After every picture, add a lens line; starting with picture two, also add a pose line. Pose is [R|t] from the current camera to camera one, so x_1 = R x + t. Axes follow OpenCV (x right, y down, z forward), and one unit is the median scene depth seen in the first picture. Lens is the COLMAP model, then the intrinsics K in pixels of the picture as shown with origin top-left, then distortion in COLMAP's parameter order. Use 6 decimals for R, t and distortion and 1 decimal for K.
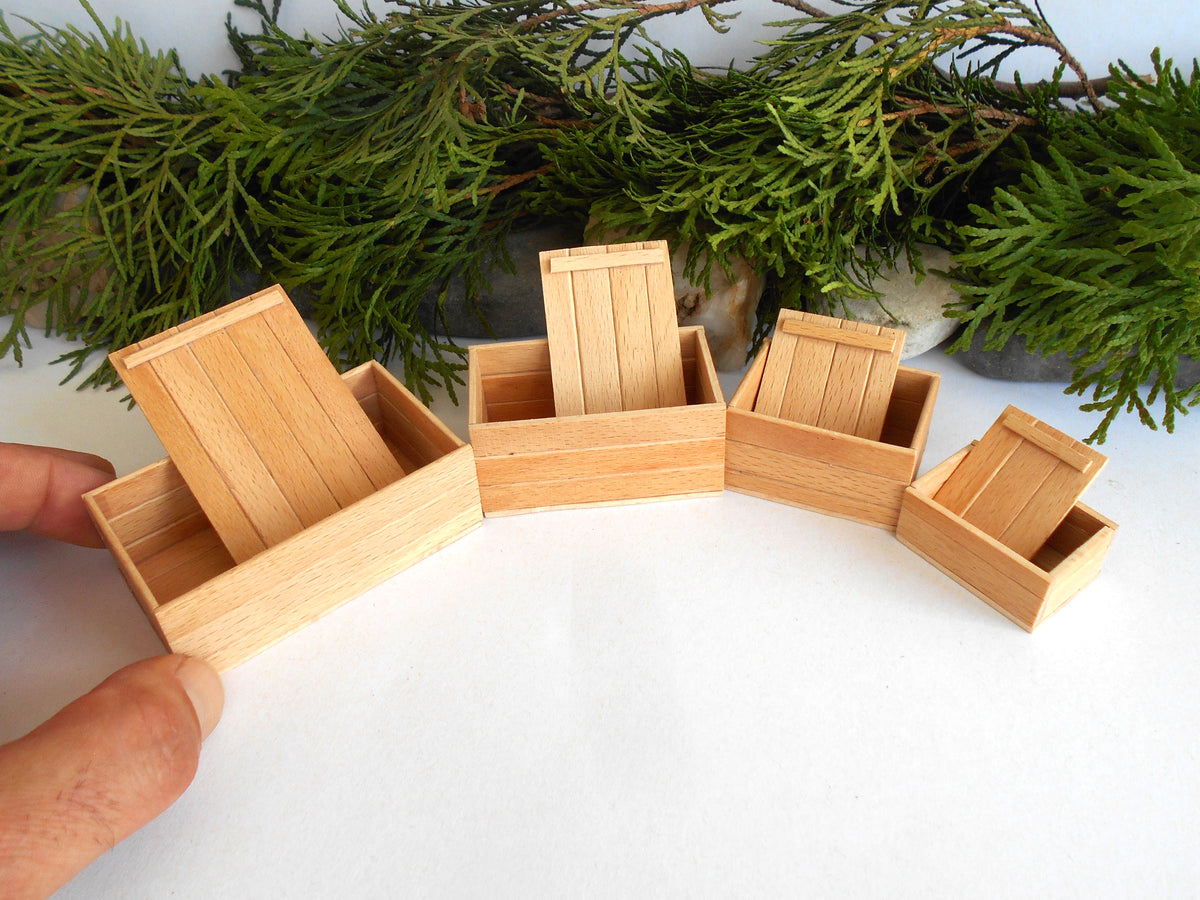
lens RADIAL K [[1050.0, 0, 596.8], [0, 1050.0, 446.9], [0, 0, 1]] dist [-0.023576, 0.025459]
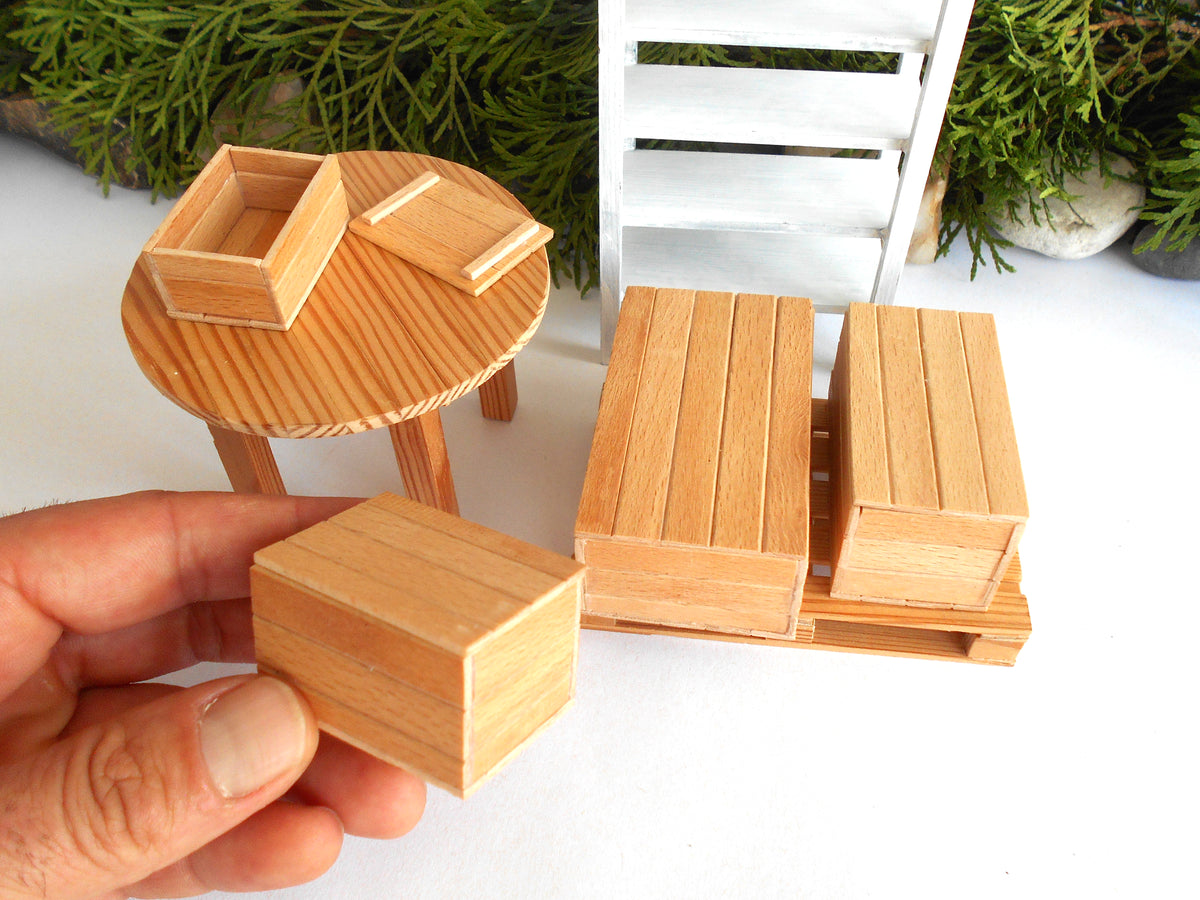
lens RADIAL K [[1050.0, 0, 597.2], [0, 1050.0, 445.0], [0, 0, 1]] dist [-0.023576, 0.025459]
pose [[0.999162, 0.005689, 0.040534, -0.251754], [-0.009637, 0.995152, 0.097879, 0.008018], [-0.039781, -0.098188, 0.994373, -0.076337]]
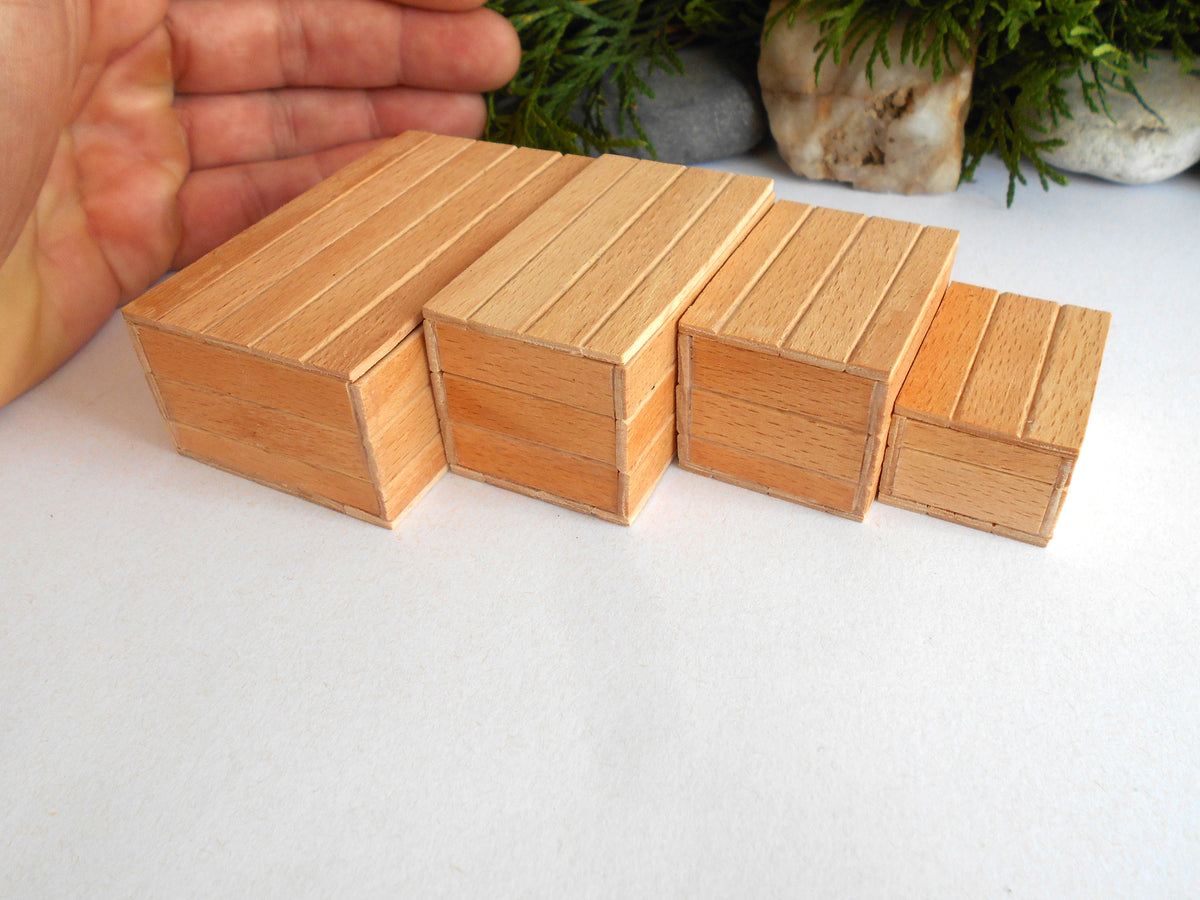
lens RADIAL K [[1050.0, 0, 592.7], [0, 1050.0, 425.7], [0, 0, 1]] dist [-0.023576, 0.025459]
pose [[0.999931, 0.011136, -0.003690, -0.142029], [-0.011362, 0.997586, -0.068509, 0.170520], [0.002918, 0.068546, 0.997644, 0.197115]]
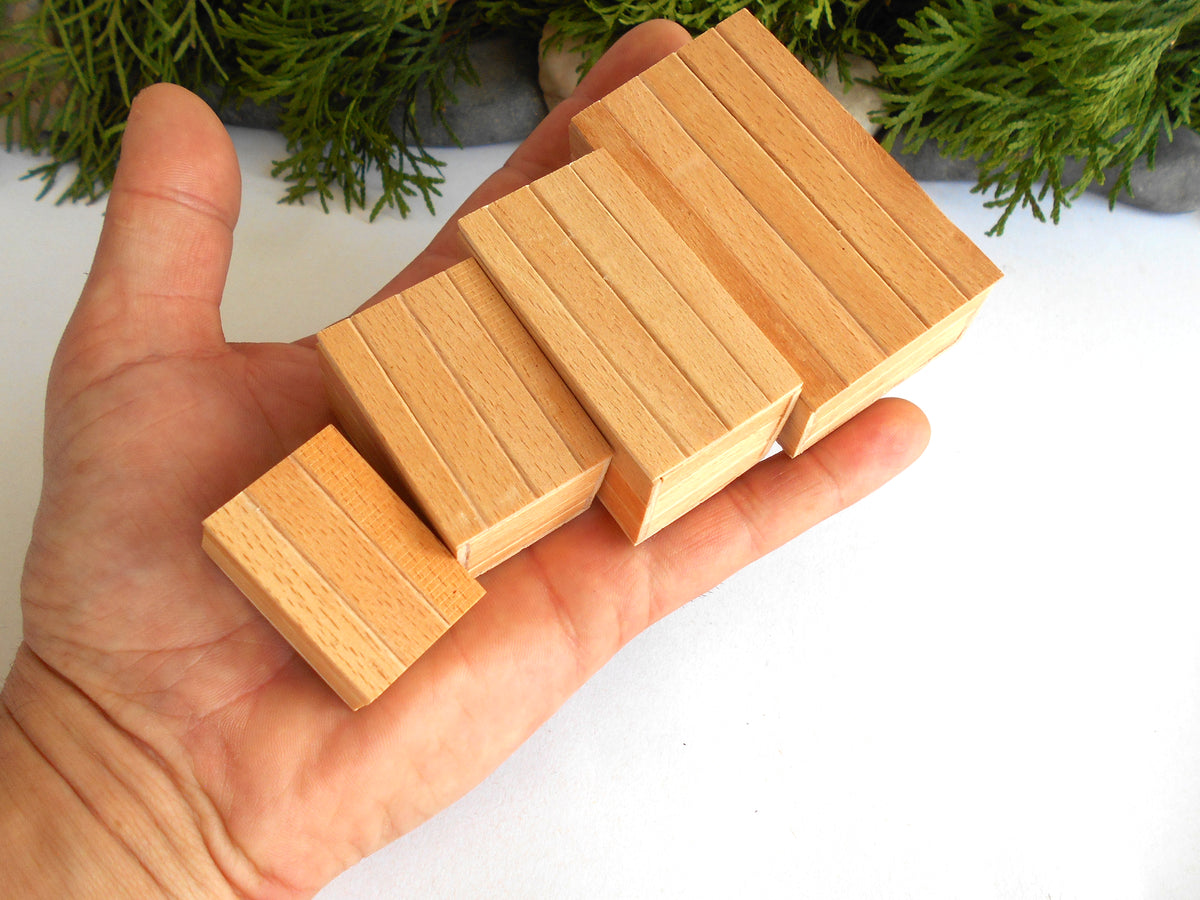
lens RADIAL K [[1050.0, 0, 604.6], [0, 1050.0, 447.1], [0, 0, 1]] dist [-0.023576, 0.025459]
pose [[0.992310, -0.046815, 0.114585, -0.091136], [0.024811, 0.982158, 0.186411, 0.001162], [-0.121268, -0.182135, 0.975767, -0.122135]]
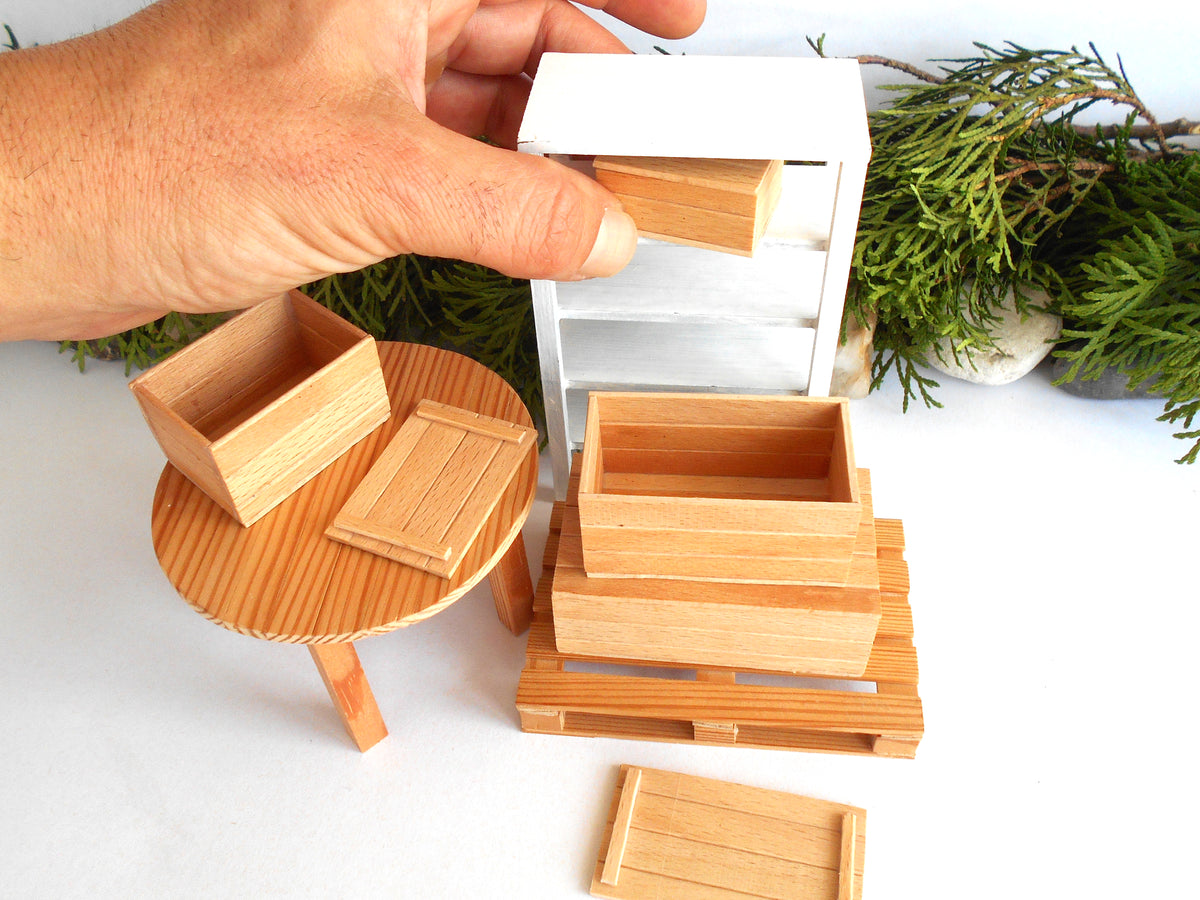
lens RADIAL K [[1050.0, 0, 601.4], [0, 1050.0, 446.3], [0, 0, 1]] dist [-0.023576, 0.025459]
pose [[0.997108, -0.055527, 0.051883, -0.215154], [0.050633, 0.994535, 0.091302, -0.143220], [-0.056669, -0.088411, 0.994471, -0.126366]]
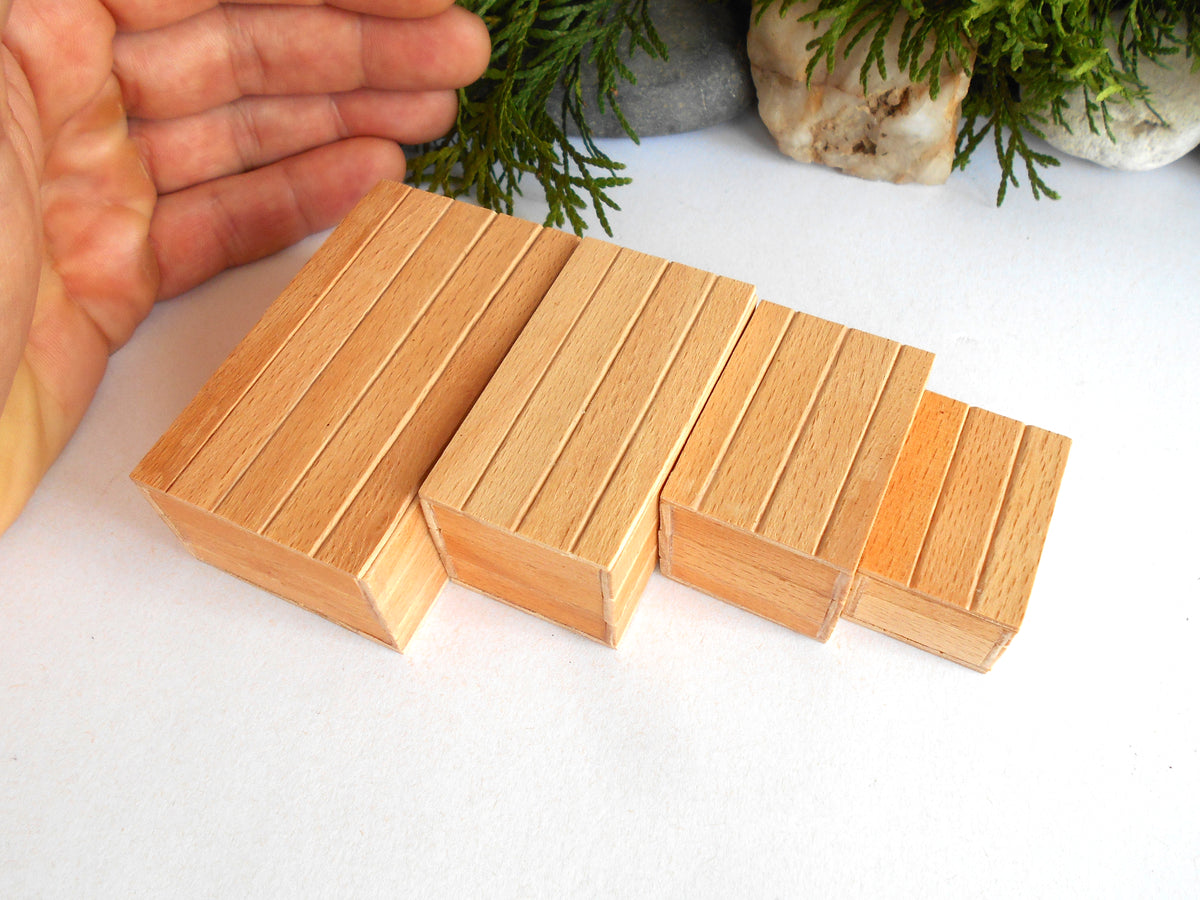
lens RADIAL K [[1050.0, 0, 594.9], [0, 1050.0, 445.1], [0, 0, 1]] dist [-0.023576, 0.025459]
pose [[0.999859, -0.013832, 0.009561, -0.141271], [0.011082, 0.969706, 0.244022, -0.078849], [-0.012647, -0.243882, 0.969723, 0.184059]]
